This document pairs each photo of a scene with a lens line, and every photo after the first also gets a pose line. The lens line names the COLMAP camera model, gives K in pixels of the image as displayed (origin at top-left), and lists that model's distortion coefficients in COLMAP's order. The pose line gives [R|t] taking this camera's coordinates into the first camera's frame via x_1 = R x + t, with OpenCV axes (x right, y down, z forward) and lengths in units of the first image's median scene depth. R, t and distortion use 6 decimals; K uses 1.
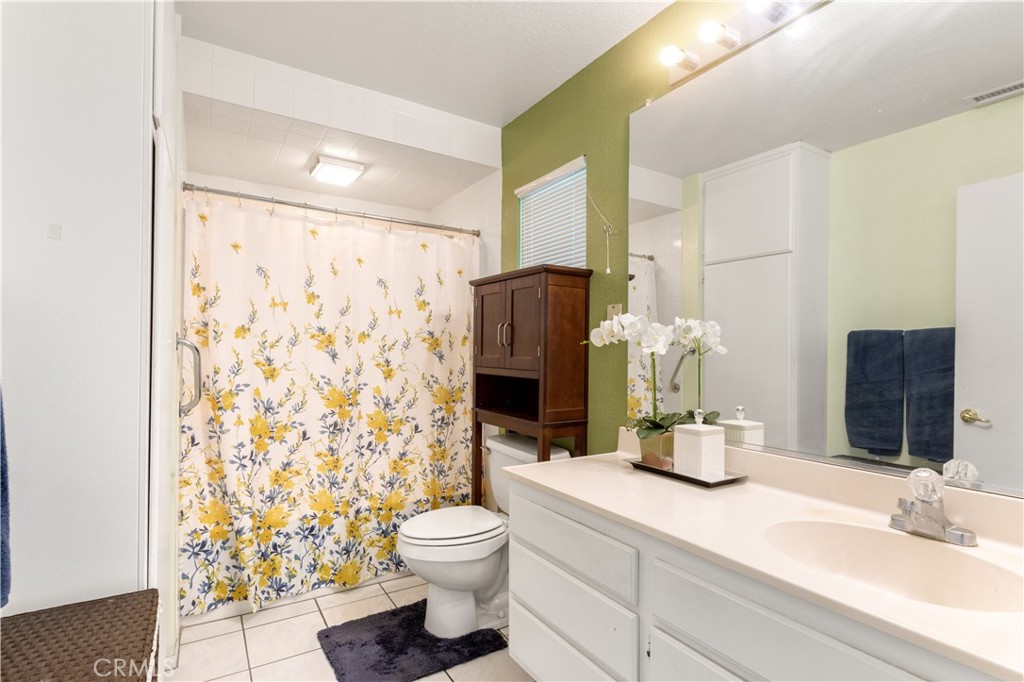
lens RADIAL K [[498.4, 0, 512.0], [0, 498.4, 345.1], [0, 0, 1]] dist [0.003706, -0.001136]
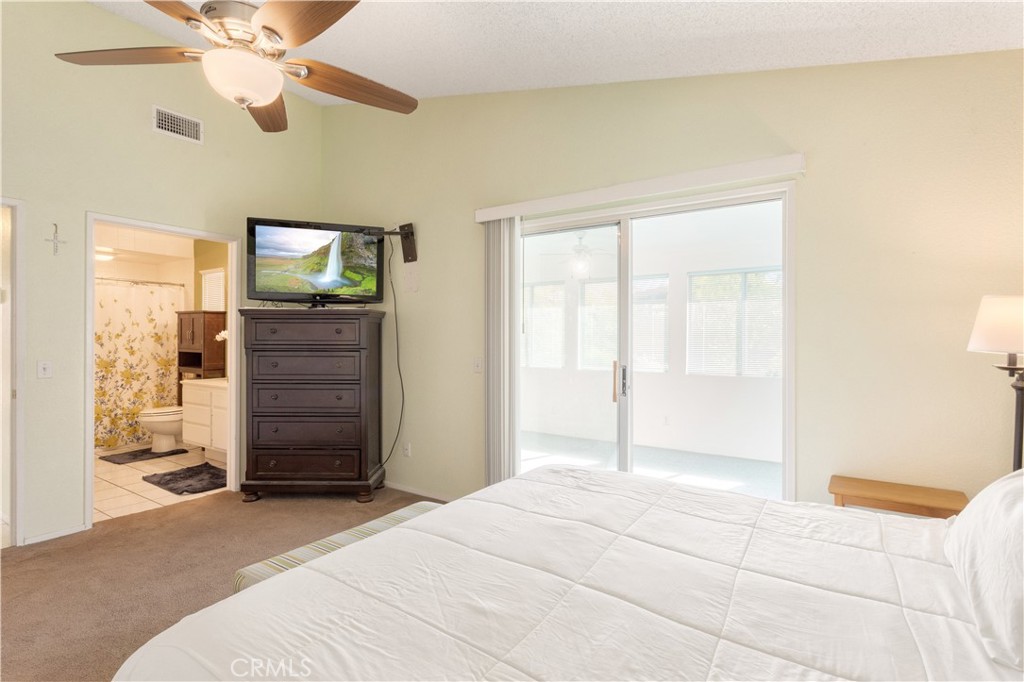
lens RADIAL K [[498.4, 0, 510.2], [0, 498.4, 334.2], [0, 0, 1]] dist [0.003706, -0.001136]
pose [[0.911724, -0.004287, 0.410782, 0.367189], [-0.000503, 0.999933, 0.011552, -0.050413], [-0.410804, -0.010739, 0.911661, -1.688435]]
